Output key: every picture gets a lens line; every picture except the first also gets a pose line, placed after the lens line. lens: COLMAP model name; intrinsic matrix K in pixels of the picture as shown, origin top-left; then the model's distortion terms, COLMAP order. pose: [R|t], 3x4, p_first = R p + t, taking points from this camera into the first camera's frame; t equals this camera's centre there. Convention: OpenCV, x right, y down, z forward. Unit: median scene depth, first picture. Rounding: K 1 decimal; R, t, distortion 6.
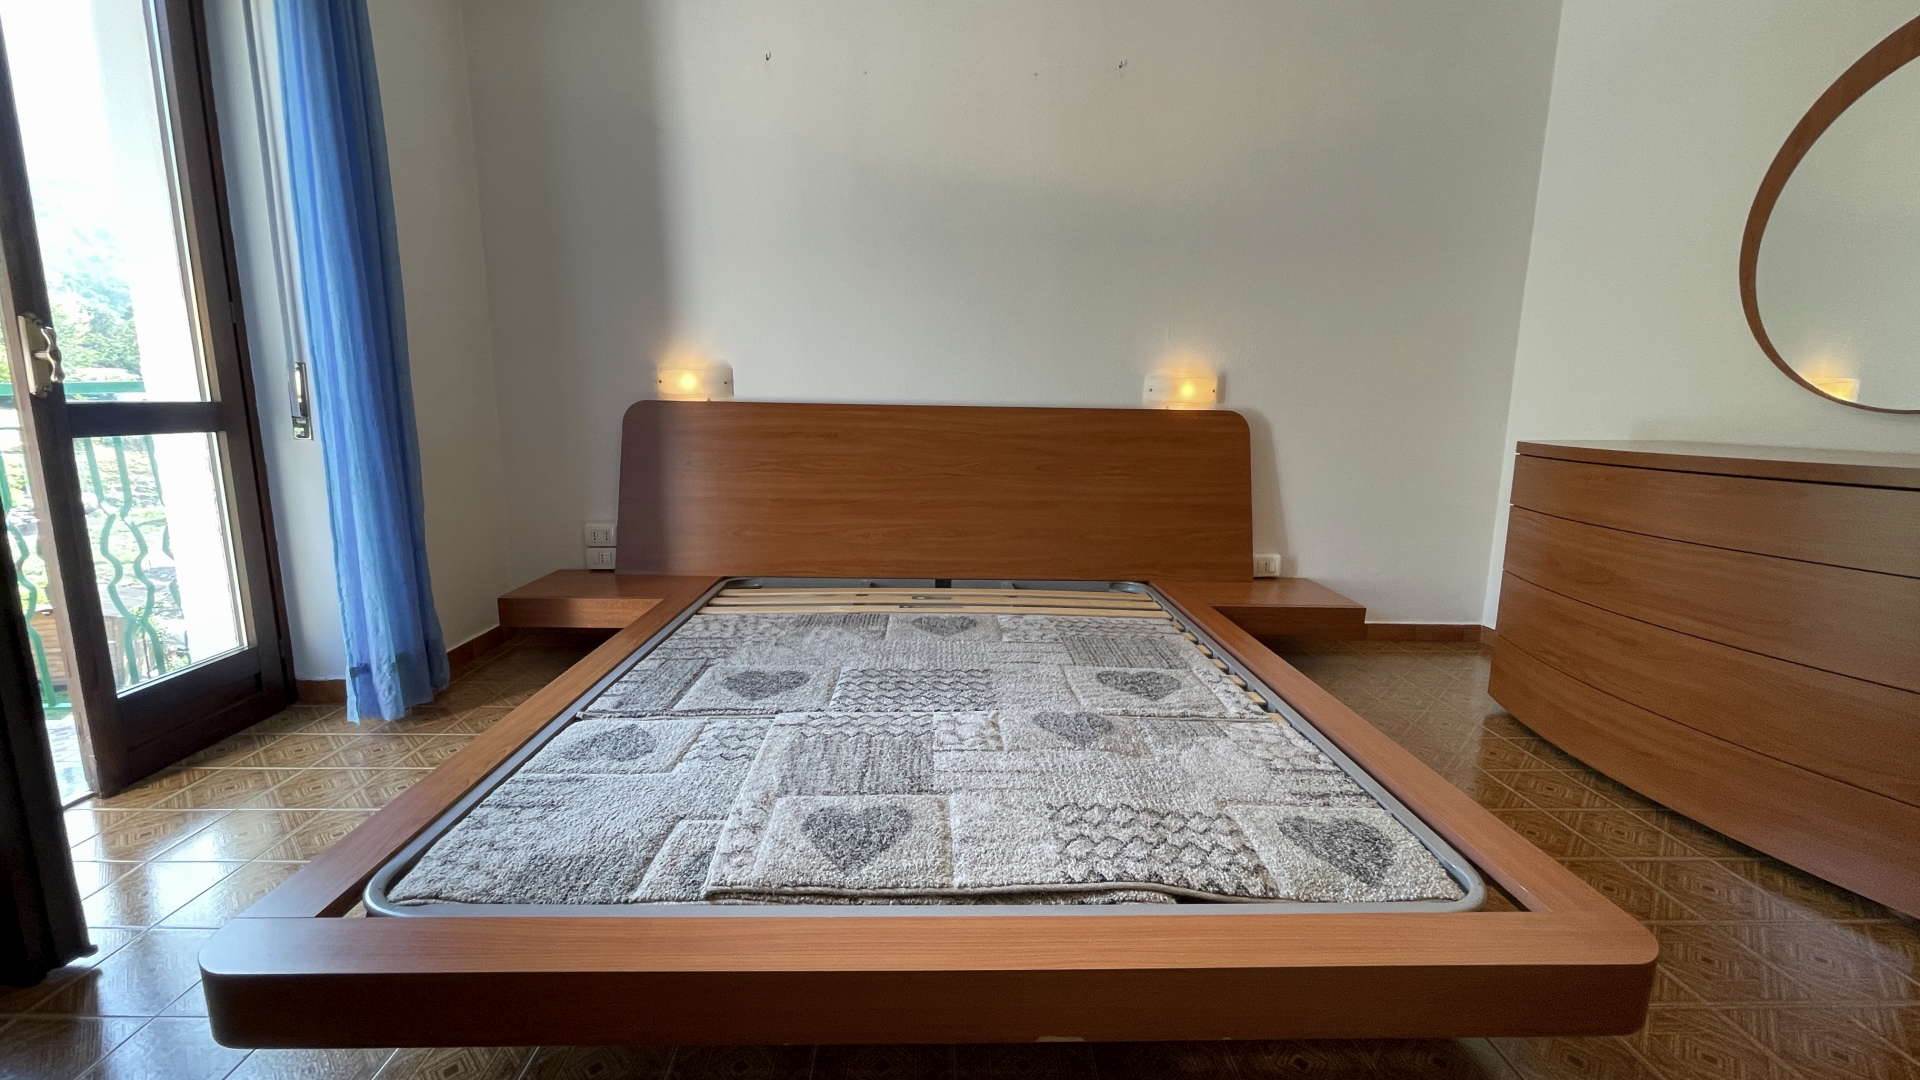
lens RADIAL K [[778.2, 0, 952.0], [0, 778.2, 534.7], [0, 0, 1]] dist [-0.007180, 0.001899]
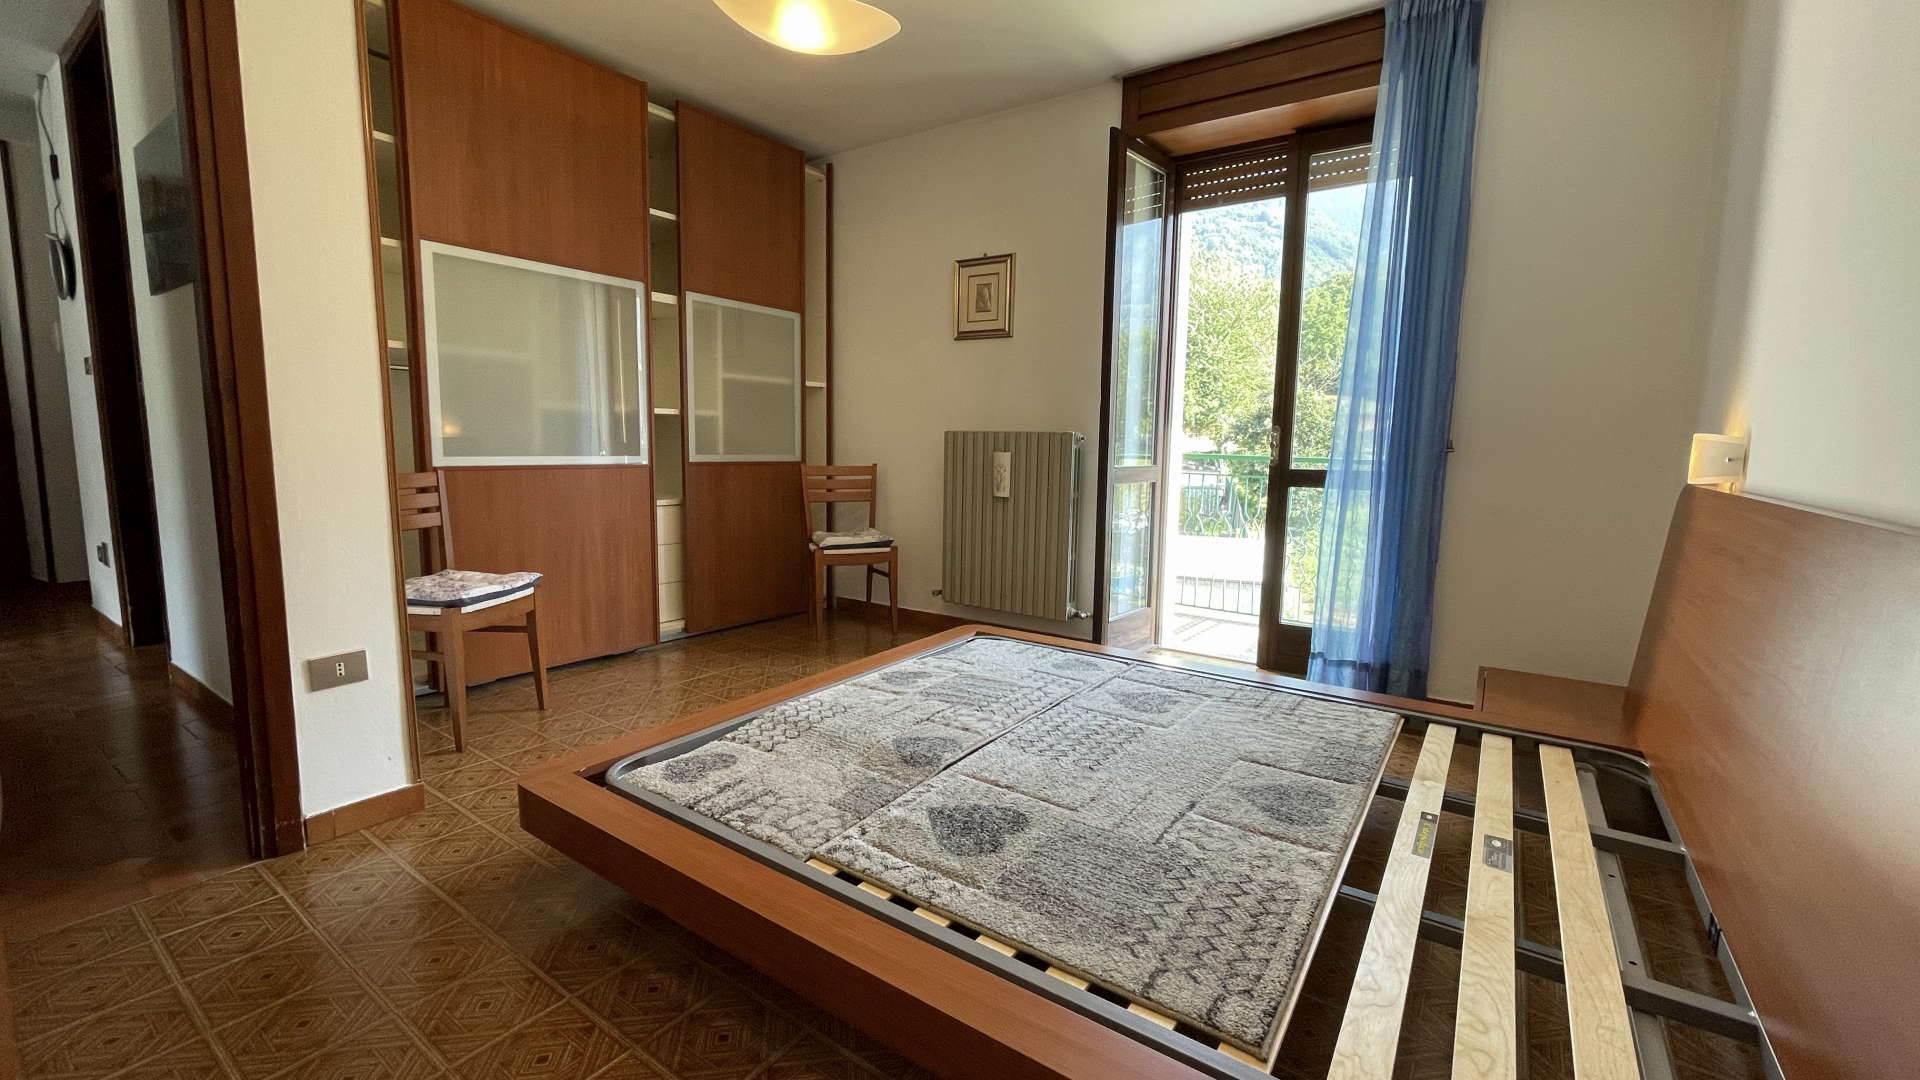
lens RADIAL K [[778.2, 0, 960.4], [0, 778.2, 540.0], [0, 0, 1]] dist [-0.007180, 0.001899]
pose [[-0.590323, 0.082913, -0.802897, 0.927291], [-0.158001, 0.963597, 0.215677, -0.282237], [0.791552, 0.254178, -0.555733, 1.442864]]
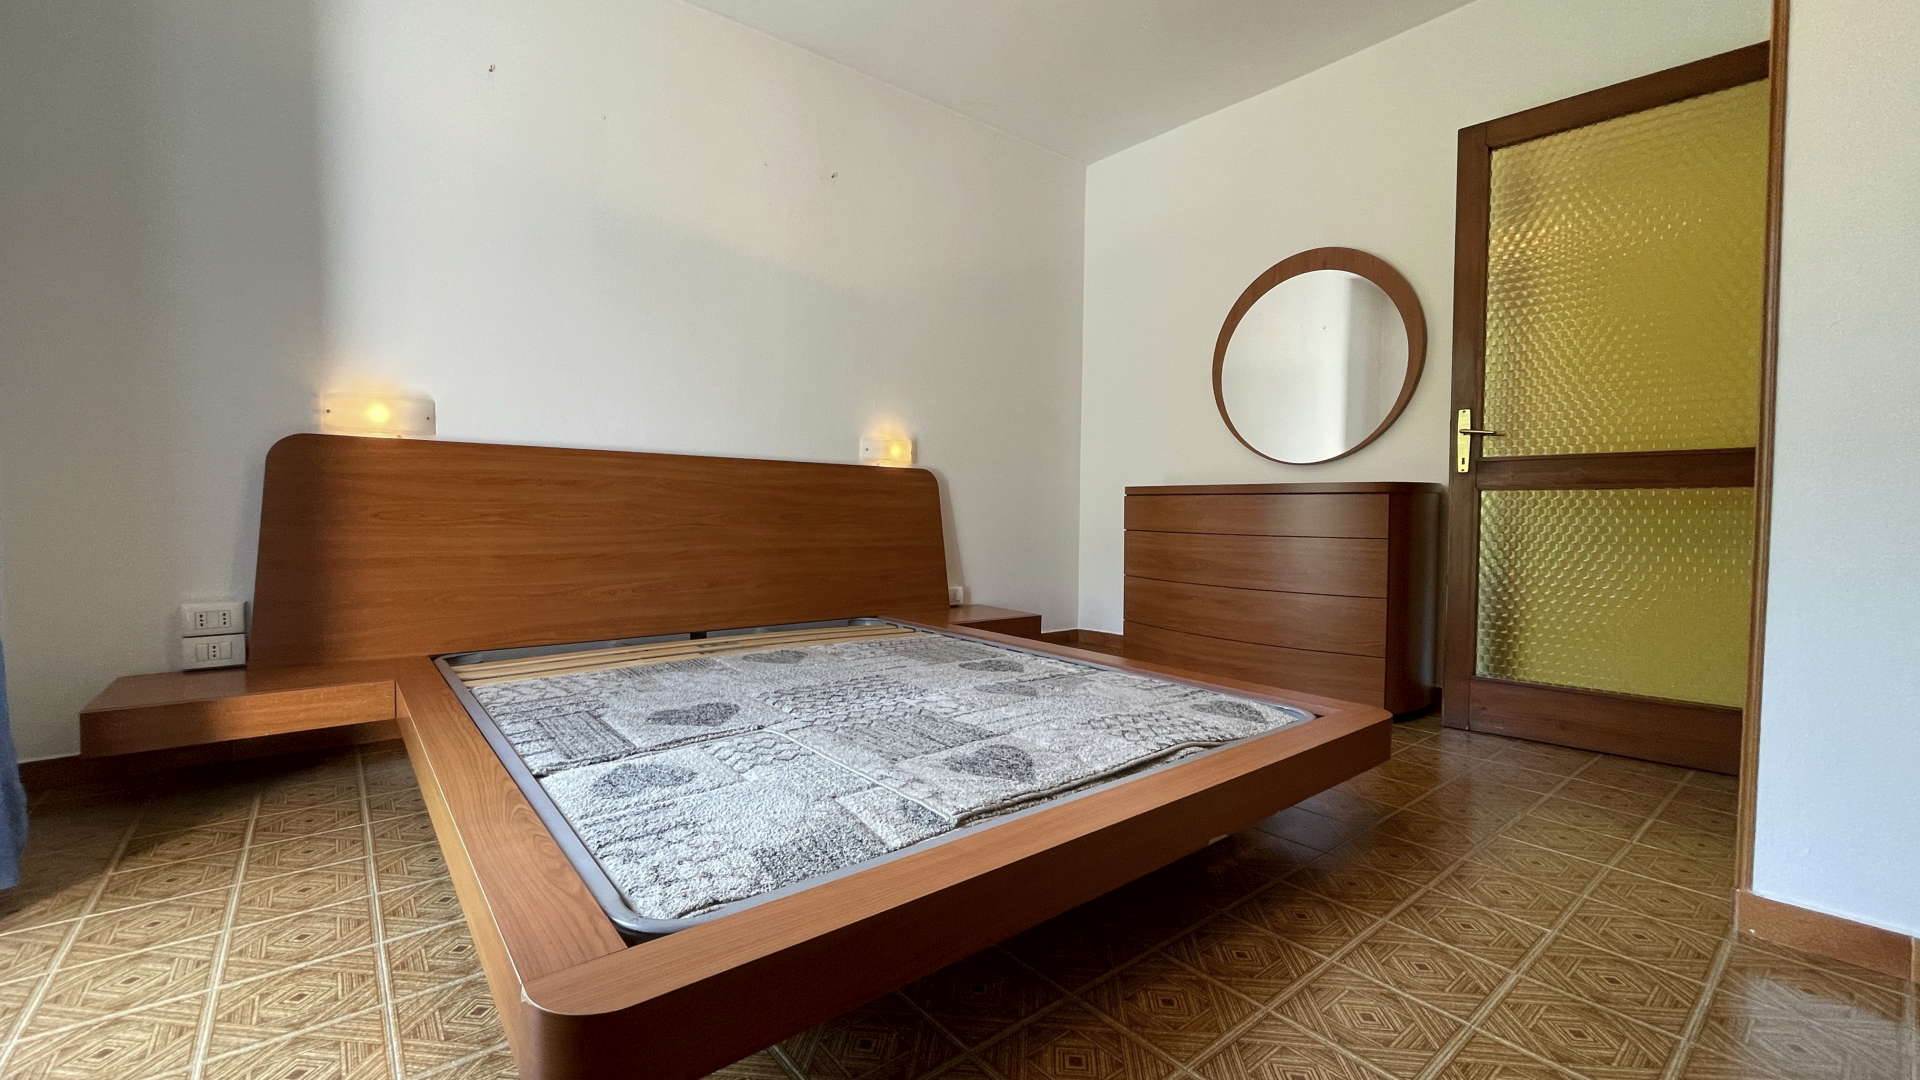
lens RADIAL K [[778.2, 0, 955.4], [0, 778.2, 527.3], [0, 0, 1]] dist [-0.007180, 0.001899]
pose [[0.789001, -0.017600, 0.614140, -0.589098], [0.100324, 0.989864, -0.100521, 0.096788], [-0.606146, 0.140924, 0.782769, 0.050949]]
